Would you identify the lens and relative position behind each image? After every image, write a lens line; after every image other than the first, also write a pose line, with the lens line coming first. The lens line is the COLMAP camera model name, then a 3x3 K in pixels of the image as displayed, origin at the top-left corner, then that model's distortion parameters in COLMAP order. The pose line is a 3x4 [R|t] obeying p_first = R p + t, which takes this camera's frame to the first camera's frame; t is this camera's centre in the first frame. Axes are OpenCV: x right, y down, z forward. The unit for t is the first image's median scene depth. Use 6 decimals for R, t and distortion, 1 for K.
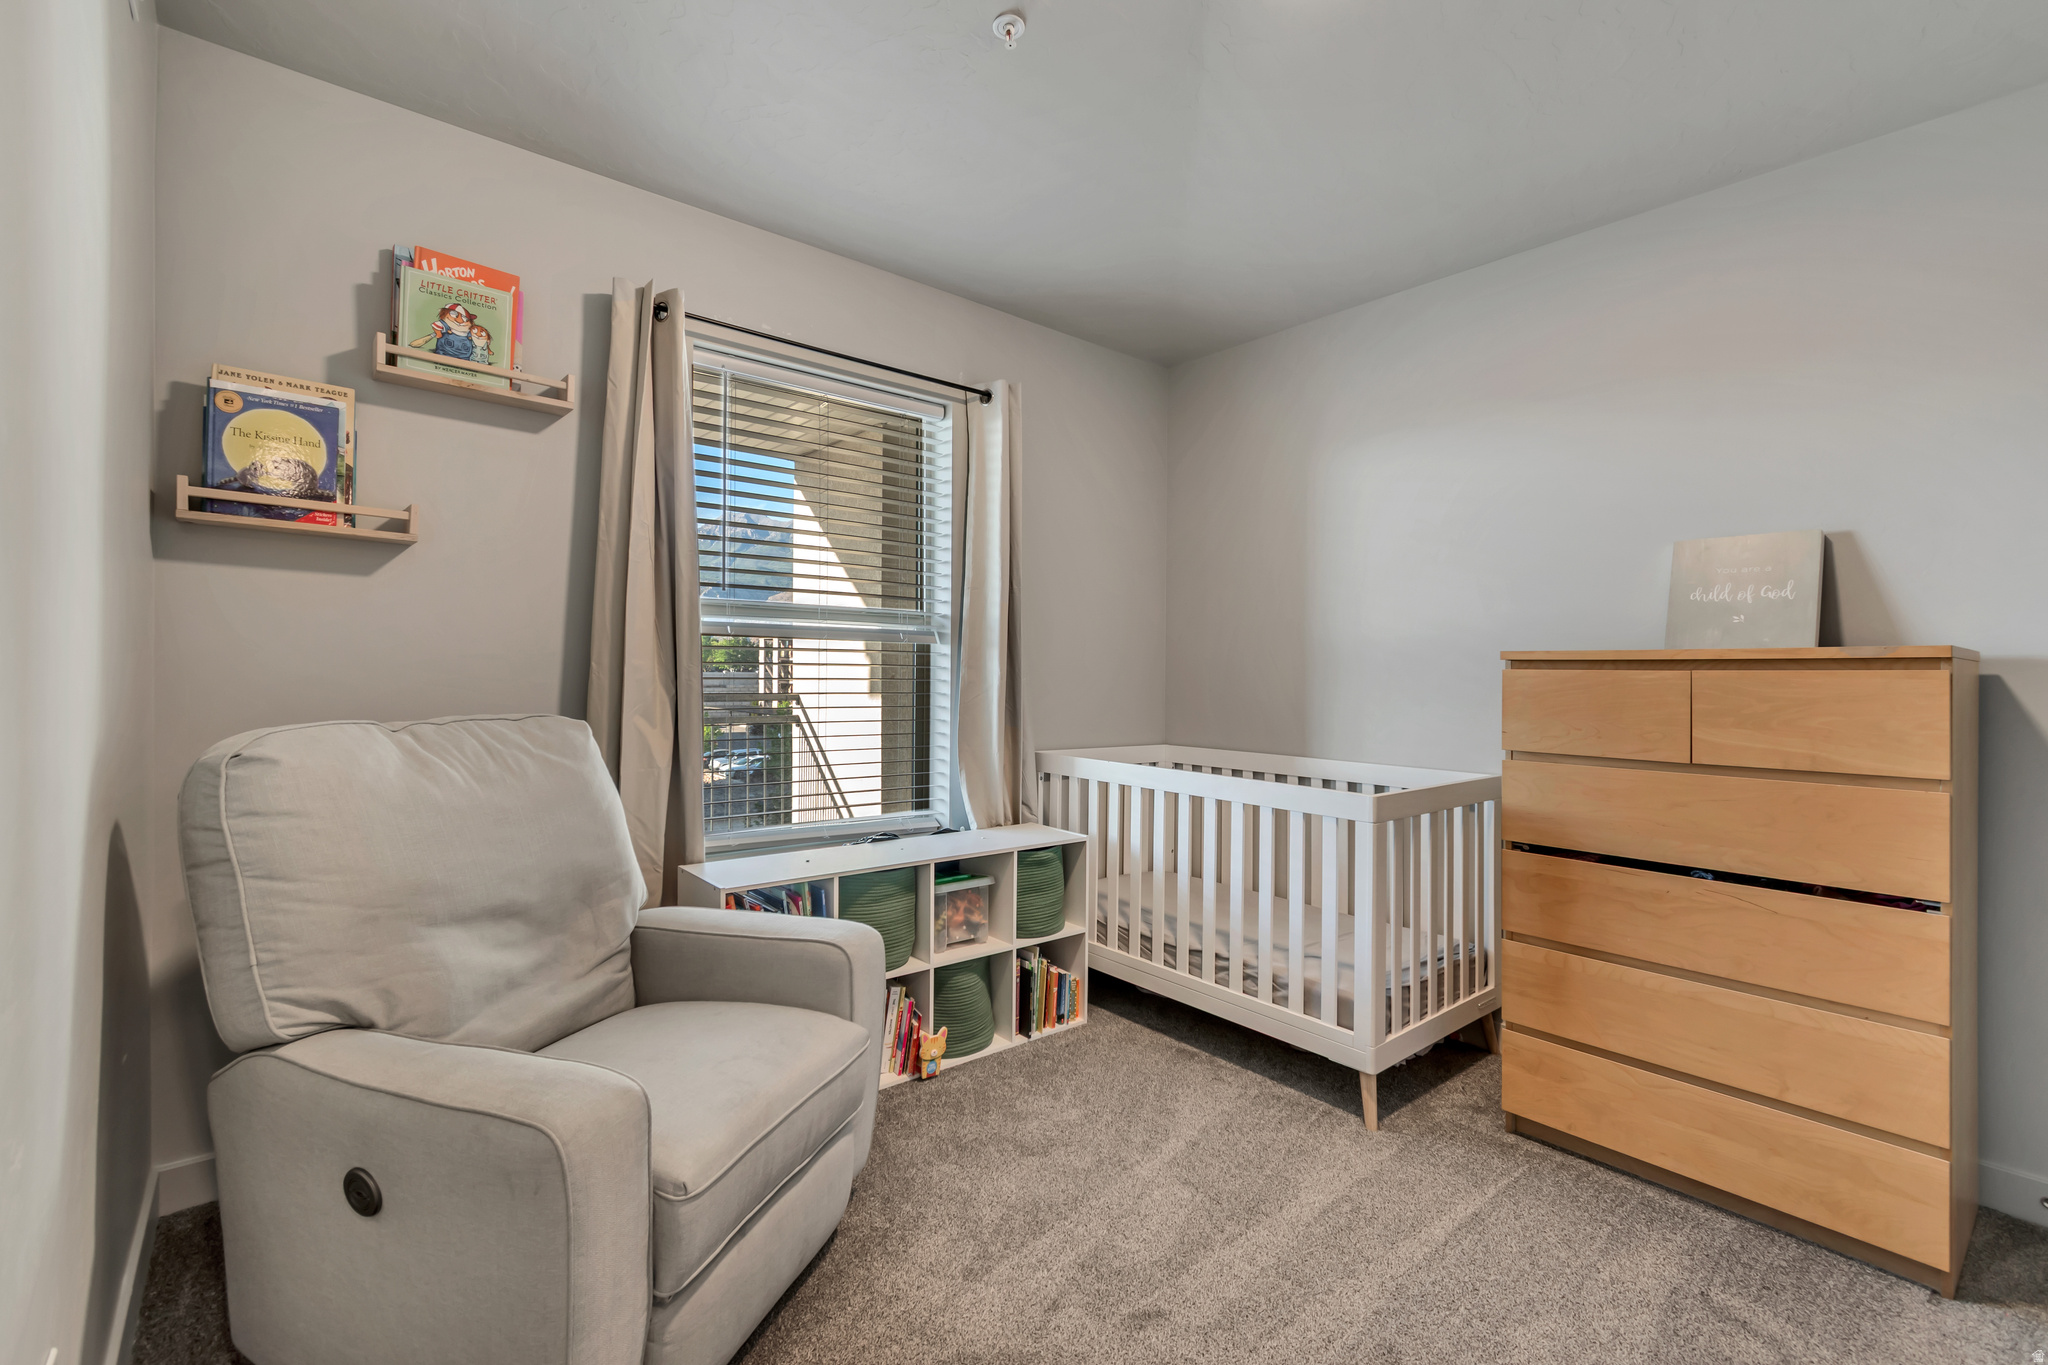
lens RADIAL K [[925.3, 0, 1019.3], [0, 925.3, 676.4], [0, 0, 1]] dist [-0.000839, -0.000857]
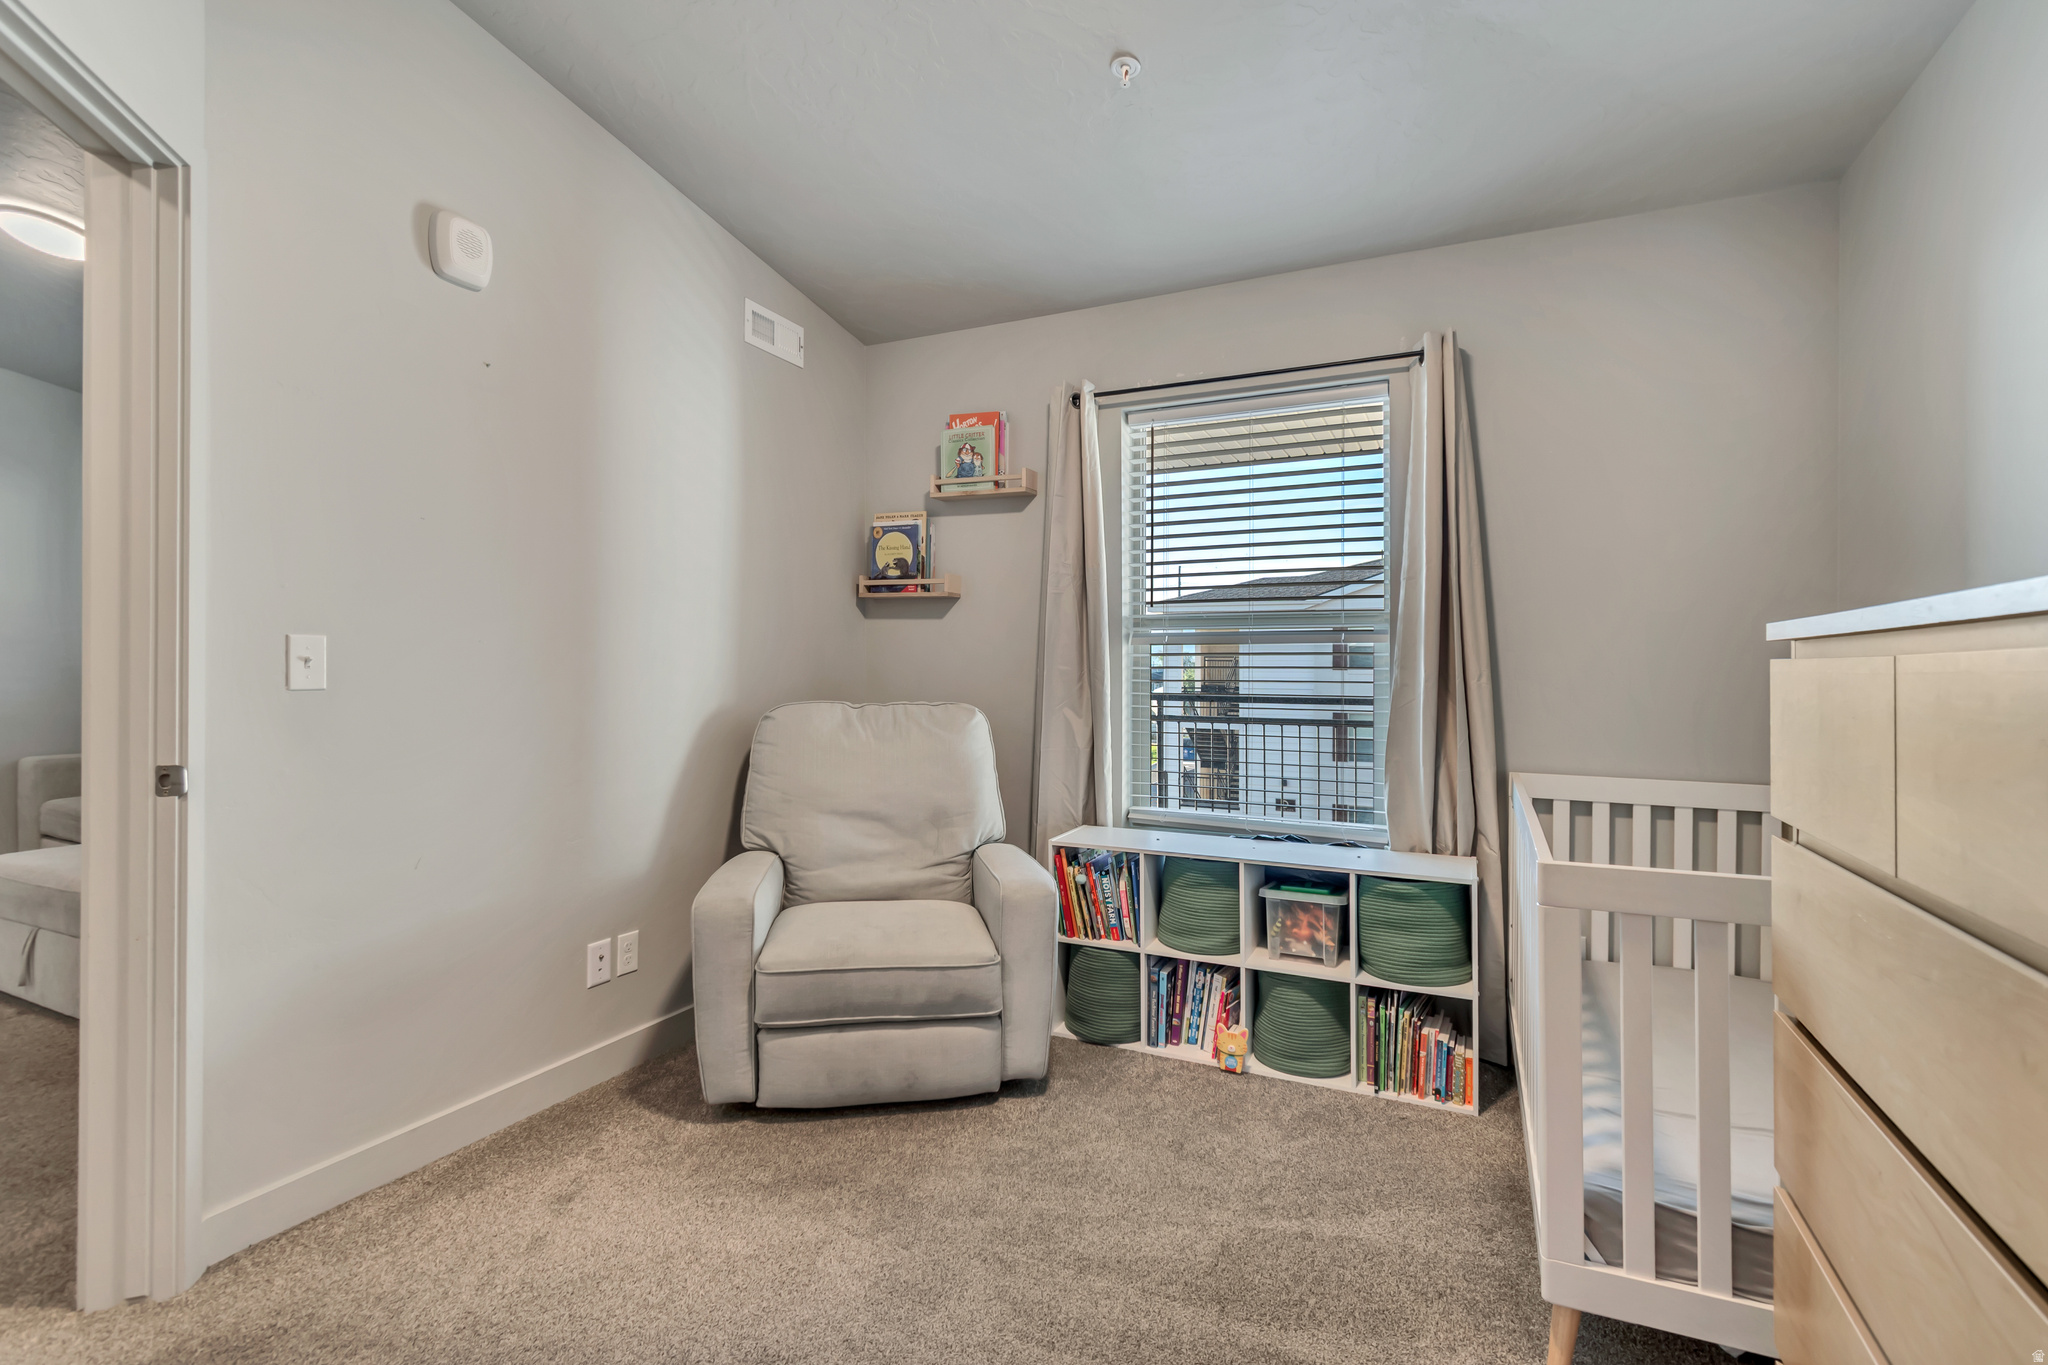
lens RADIAL K [[925.3, 0, 1017.5], [0, 925.3, 677.7], [0, 0, 1]] dist [-0.000839, -0.000857]
pose [[0.408166, -0.004722, -0.912896, 0.869994], [-0.002224, 0.999979, -0.006167, 0.008180], [0.912905, 0.004547, 0.408146, 0.434219]]
